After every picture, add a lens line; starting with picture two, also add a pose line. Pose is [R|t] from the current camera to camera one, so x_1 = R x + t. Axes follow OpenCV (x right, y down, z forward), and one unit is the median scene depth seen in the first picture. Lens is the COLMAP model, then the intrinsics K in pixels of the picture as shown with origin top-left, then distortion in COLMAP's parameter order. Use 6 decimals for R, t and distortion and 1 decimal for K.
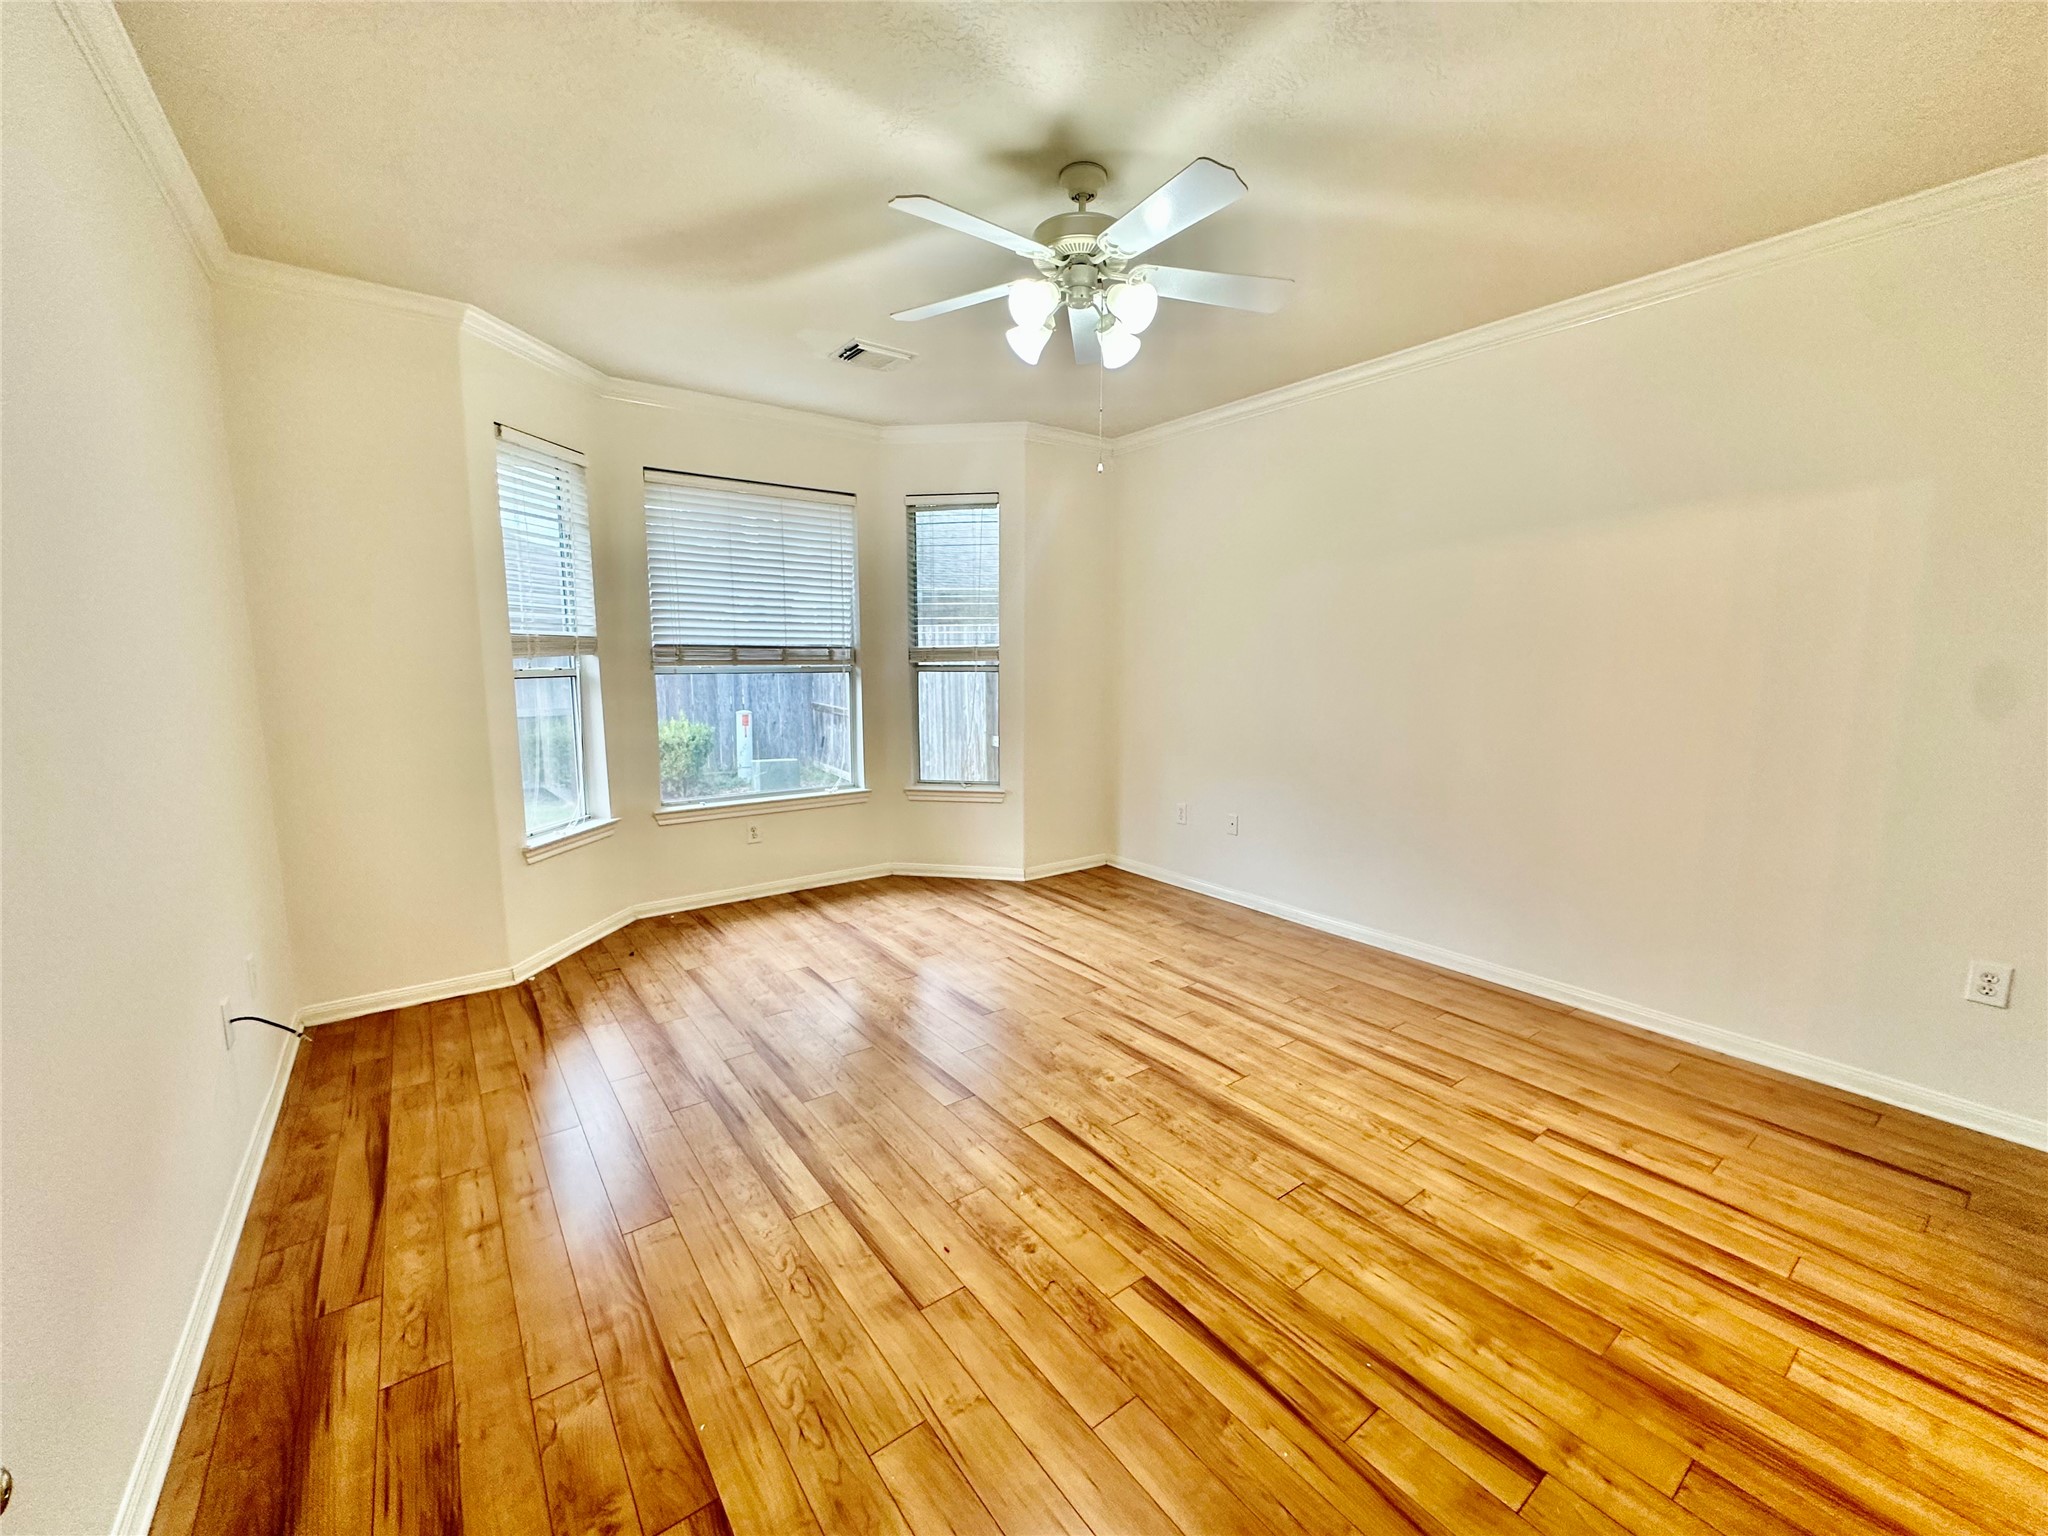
lens RADIAL K [[816.5, 0, 1031.5], [0, 816.5, 766.3], [0, 0, 1]] dist [0.000763, -0.000543]
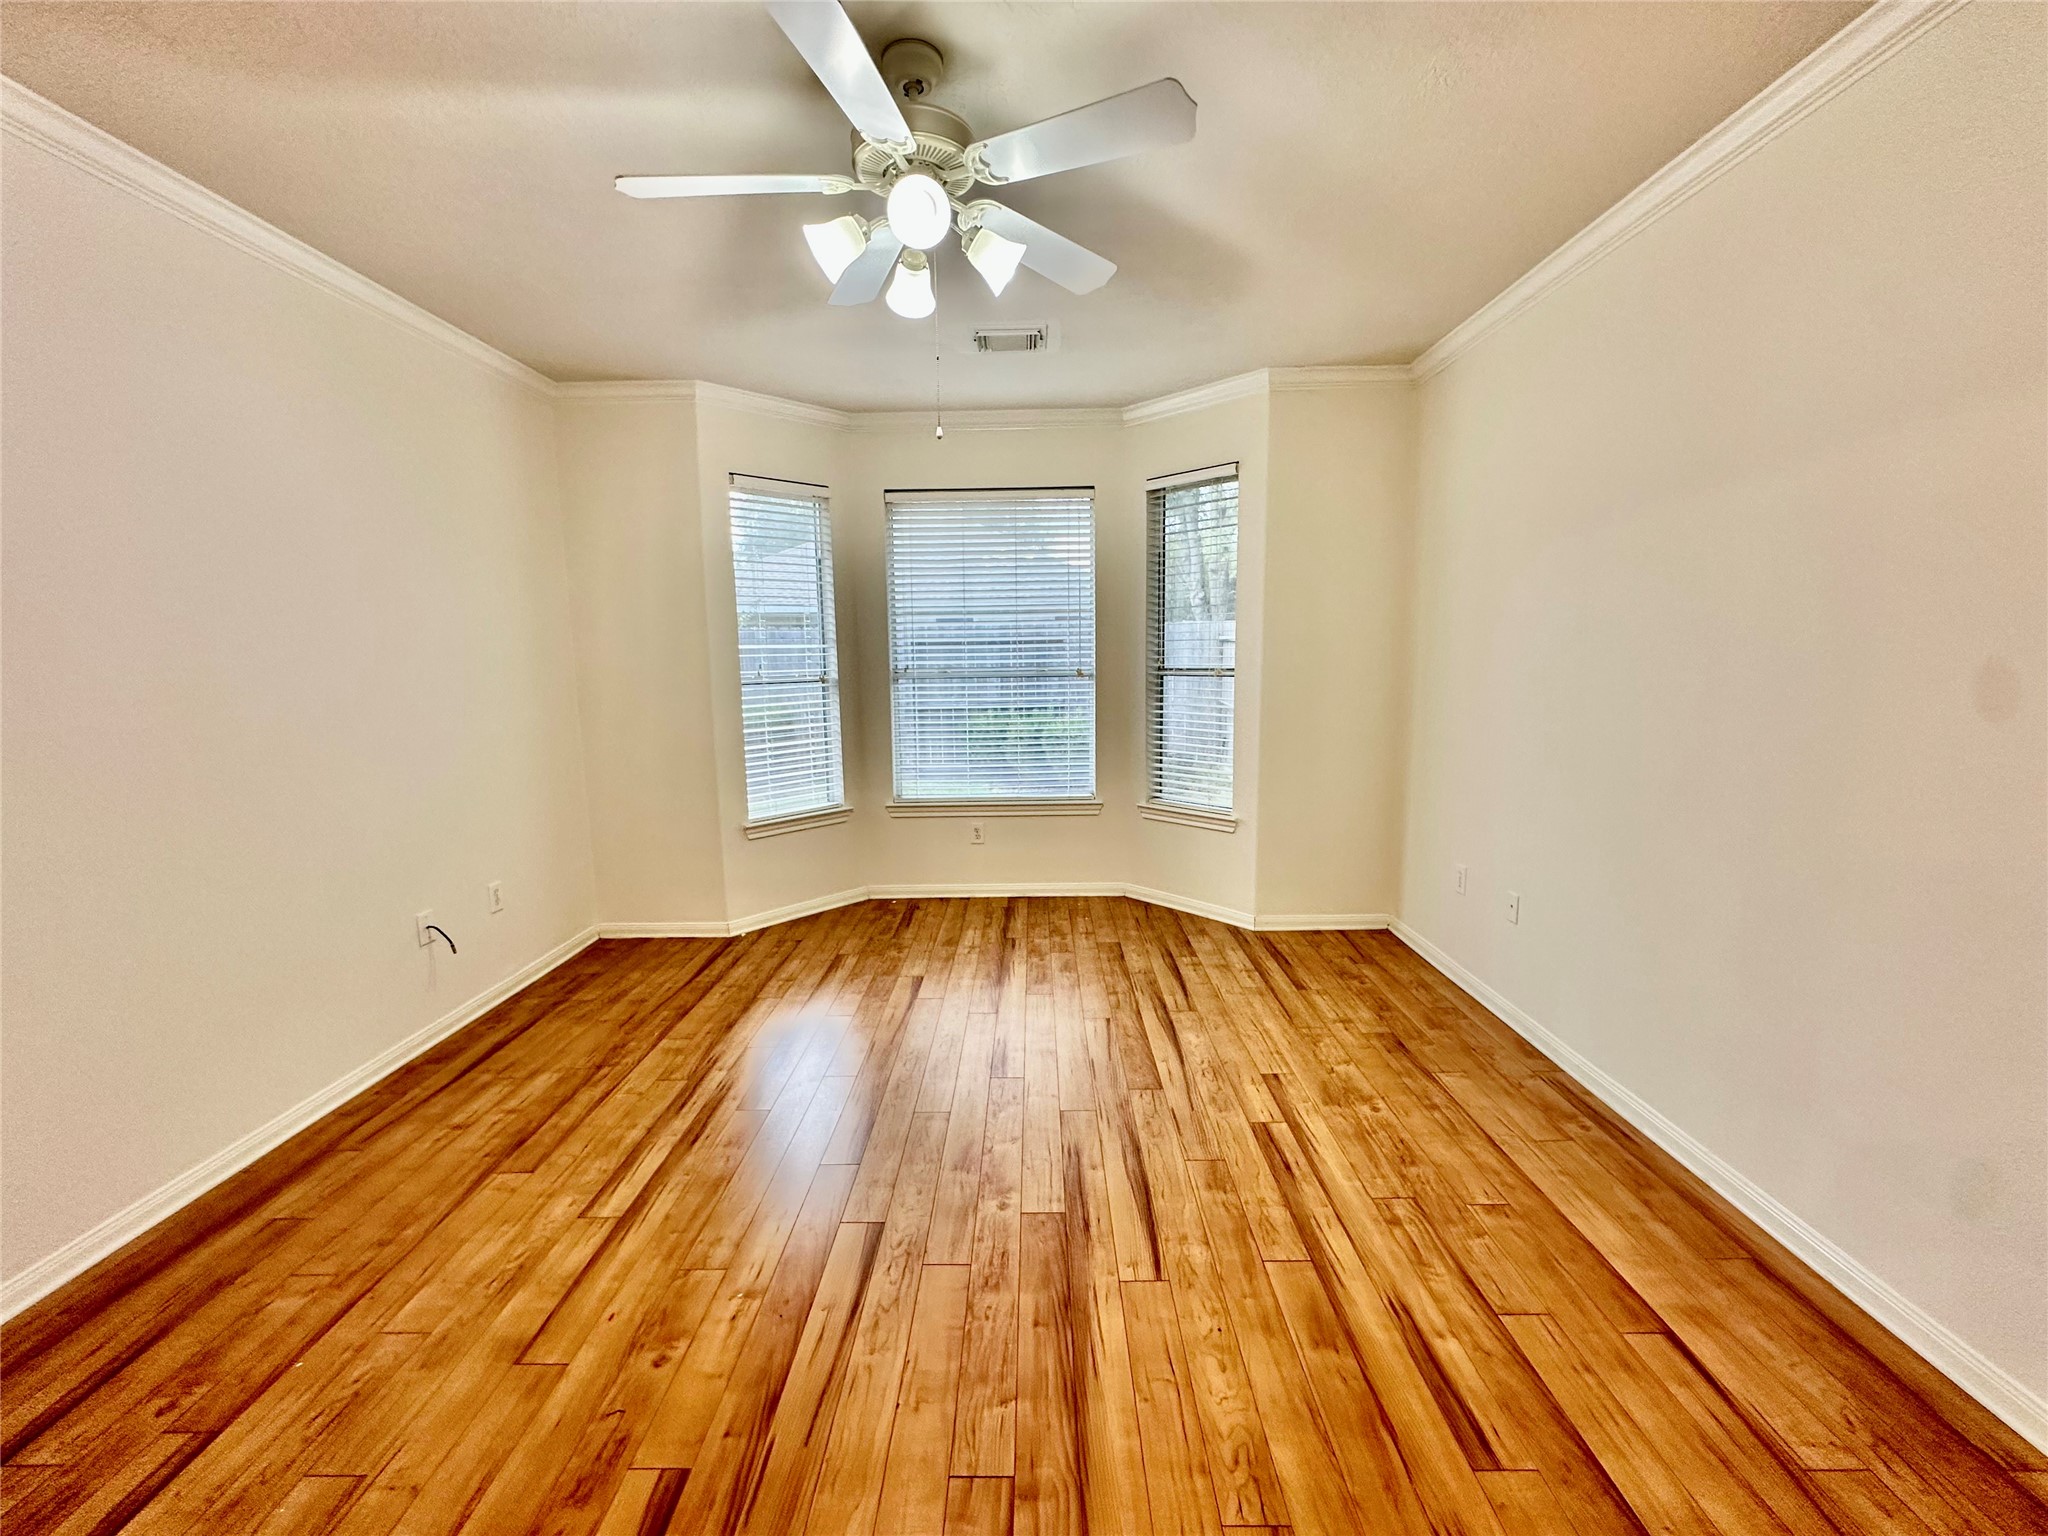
lens RADIAL K [[816.5, 0, 1028.7], [0, 816.5, 768.9], [0, 0, 1]] dist [0.000763, -0.000543]
pose [[0.794124, 0.072305, -0.603439, 0.470634], [-0.065202, 0.997303, 0.033693, -0.055943], [0.604248, 0.012589, 0.796697, 0.319844]]
